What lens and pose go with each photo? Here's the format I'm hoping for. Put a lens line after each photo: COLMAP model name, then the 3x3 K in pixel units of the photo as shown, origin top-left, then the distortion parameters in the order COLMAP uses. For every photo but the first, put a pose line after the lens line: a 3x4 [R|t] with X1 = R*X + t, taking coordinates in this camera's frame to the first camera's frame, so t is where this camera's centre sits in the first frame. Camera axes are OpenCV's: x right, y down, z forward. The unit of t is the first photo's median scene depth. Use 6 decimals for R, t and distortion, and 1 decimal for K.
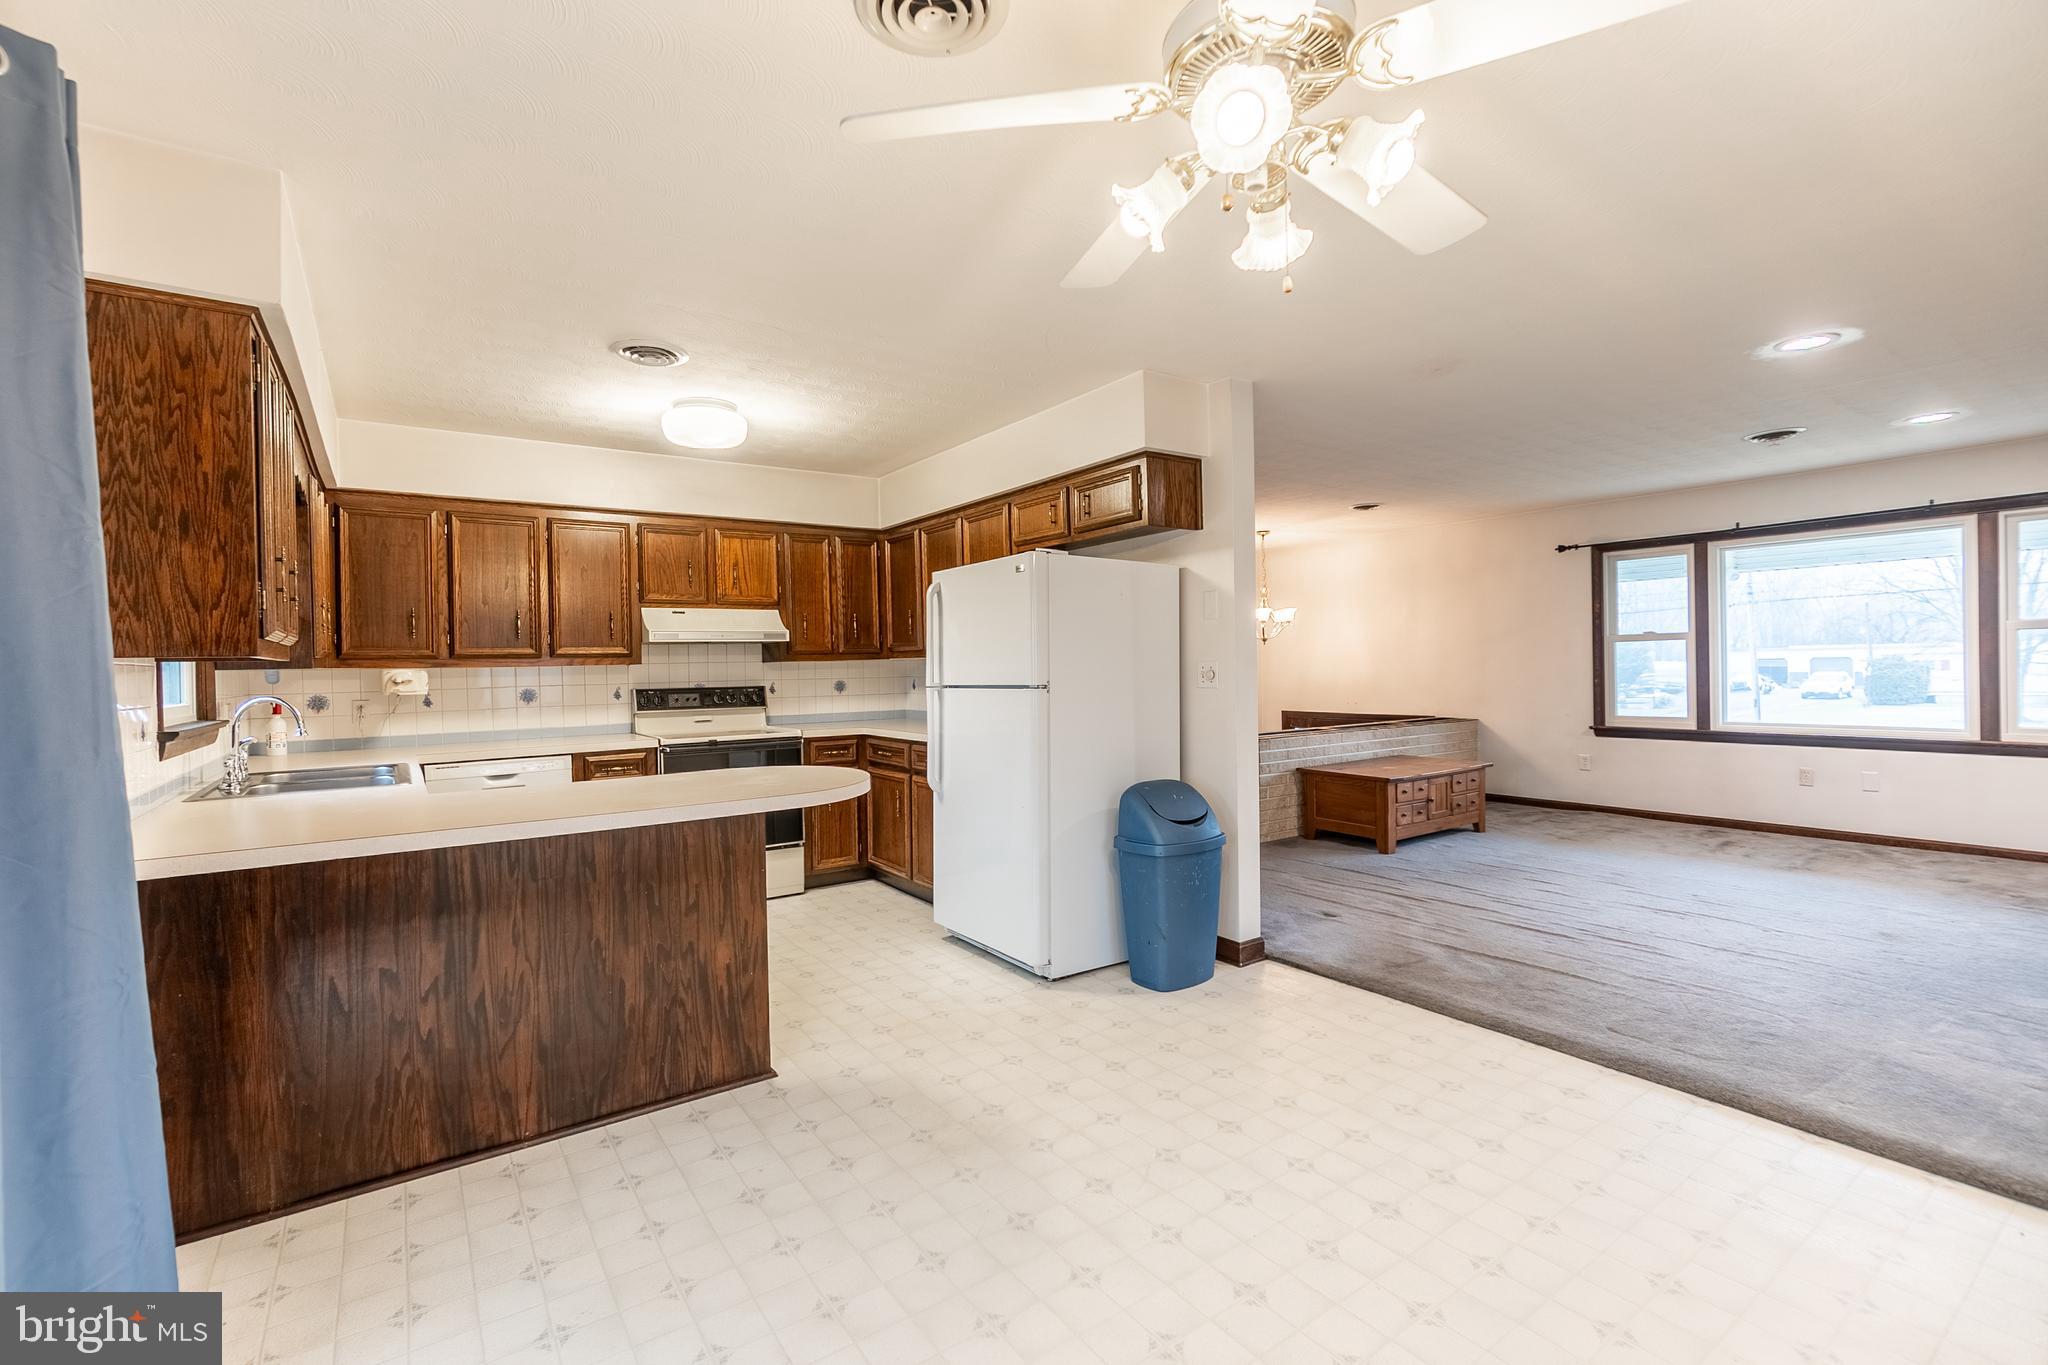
lens RADIAL K [[883.4, 0, 988.6], [0, 883.4, 676.9], [0, 0, 1]] dist [-0.002219, 0.000524]
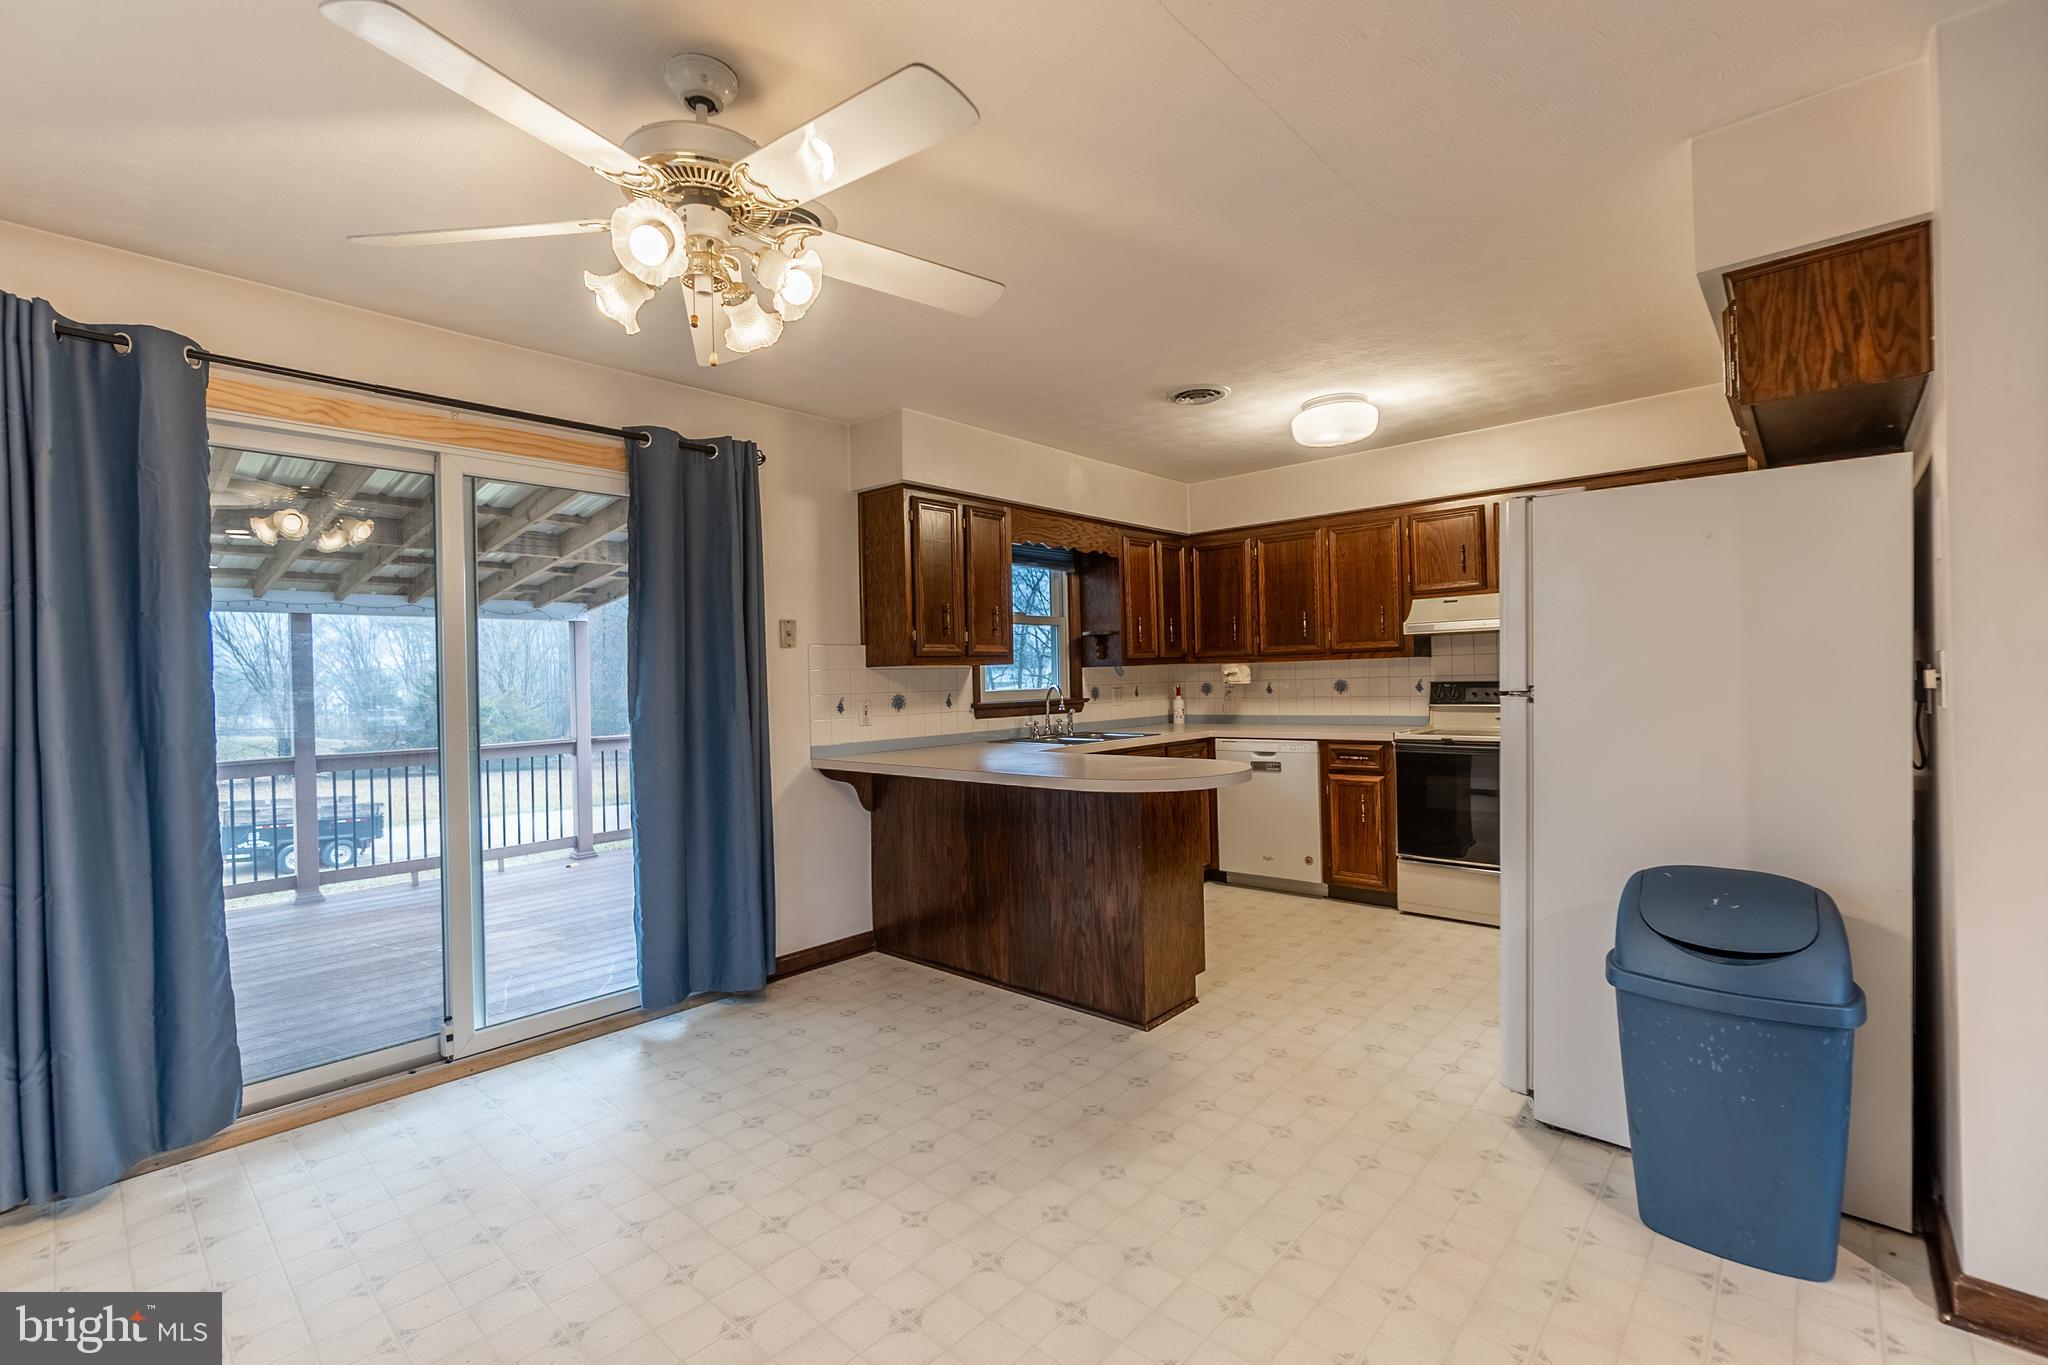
lens RADIAL K [[890.1, 0, 1013.9], [0, 890.1, 678.0], [0, 0, 1]] dist [0.000854, 0.000135]
pose [[0.238360, 0.015013, -0.971061, 0.414656], [0.009195, 0.999801, 0.017715, -0.011029], [0.971133, -0.013151, 0.238175, 0.287983]]
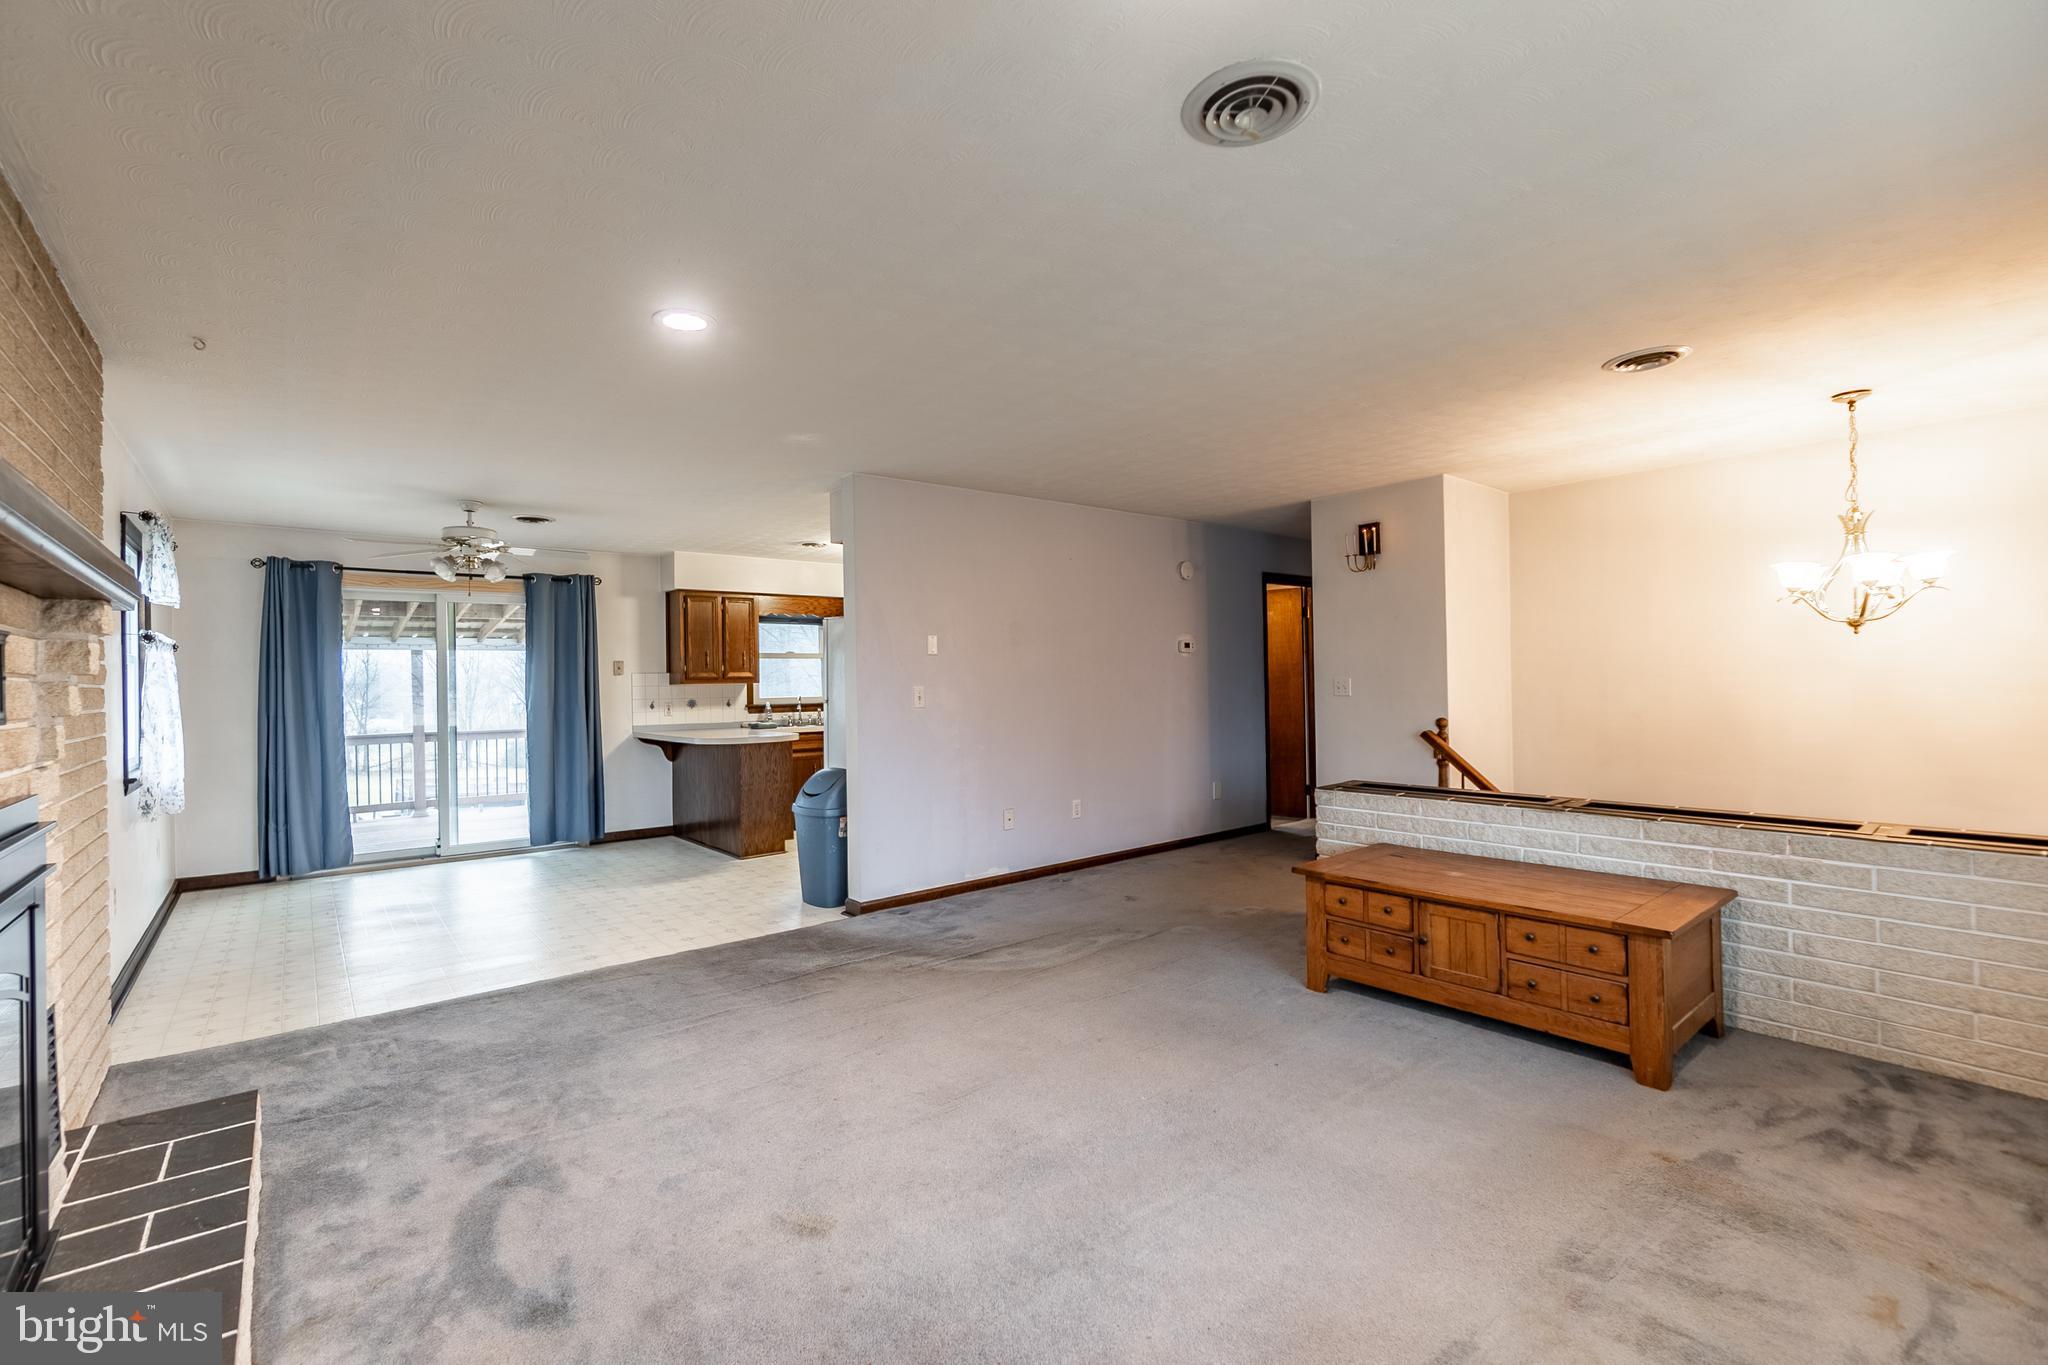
lens RADIAL K [[890.1, 0, 1013.9], [0, 890.1, 678.0], [0, 0, 1]] dist [0.000854, 0.000135]
pose [[0.091003, 0.013820, -0.995755, 1.061285], [0.008294, 0.999859, 0.014635, -0.033026], [0.995816, -0.009591, 0.090875, 0.729866]]
